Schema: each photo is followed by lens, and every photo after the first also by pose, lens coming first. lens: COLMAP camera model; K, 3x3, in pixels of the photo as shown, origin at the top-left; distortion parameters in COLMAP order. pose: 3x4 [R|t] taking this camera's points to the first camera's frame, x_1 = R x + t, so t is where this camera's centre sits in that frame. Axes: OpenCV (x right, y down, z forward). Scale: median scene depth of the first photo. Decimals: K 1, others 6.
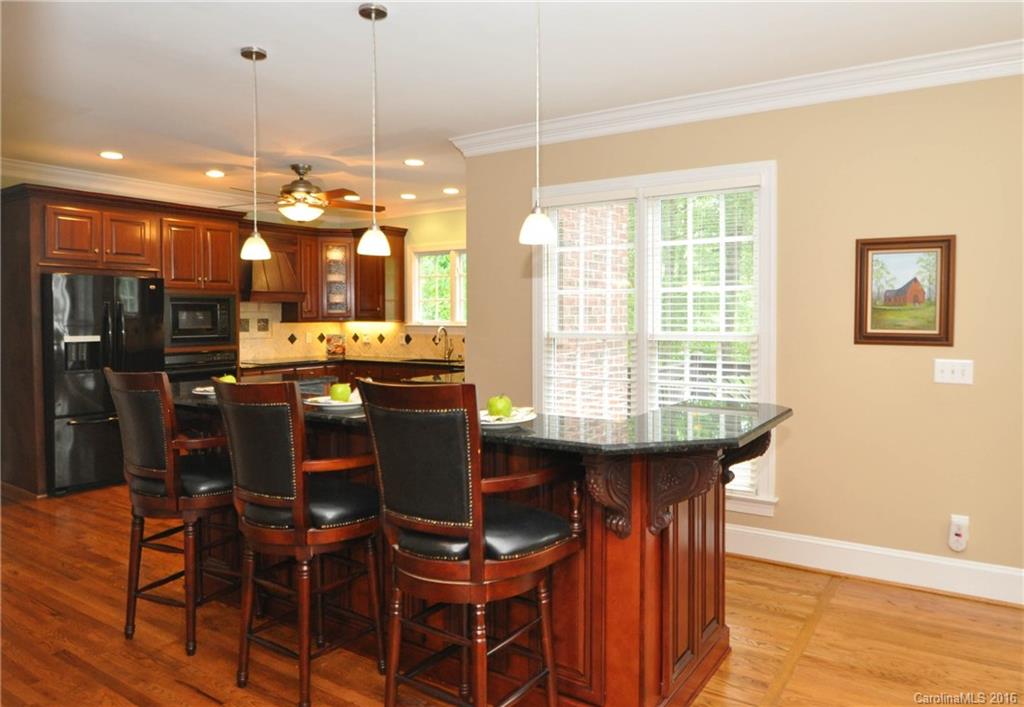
lens RADIAL K [[687.0, 0, 513.2], [0, 687.0, 351.1], [0, 0, 1]] dist [-0.006624, -0.011471]
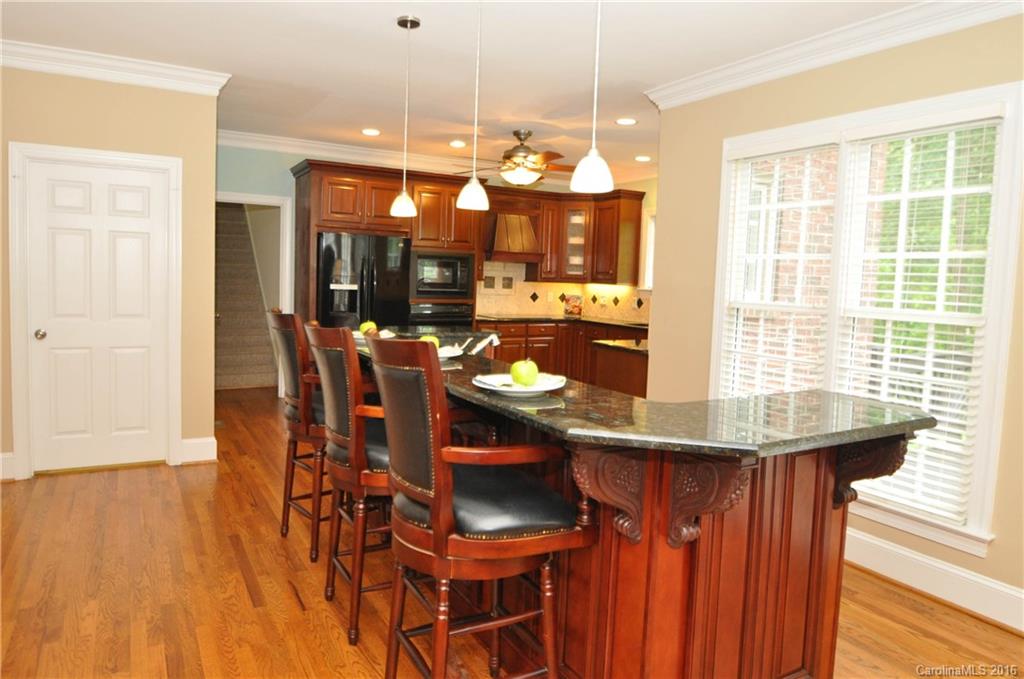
lens RADIAL K [[651.9, 0, 511.0], [0, 651.9, 338.9], [0, 0, 1]] dist [-0.025367, 0.001500]
pose [[0.892369, 0.078365, -0.444451, 0.151486], [-0.062612, 0.996783, 0.050039, -0.002138], [0.446943, -0.016825, 0.894404, 0.098563]]
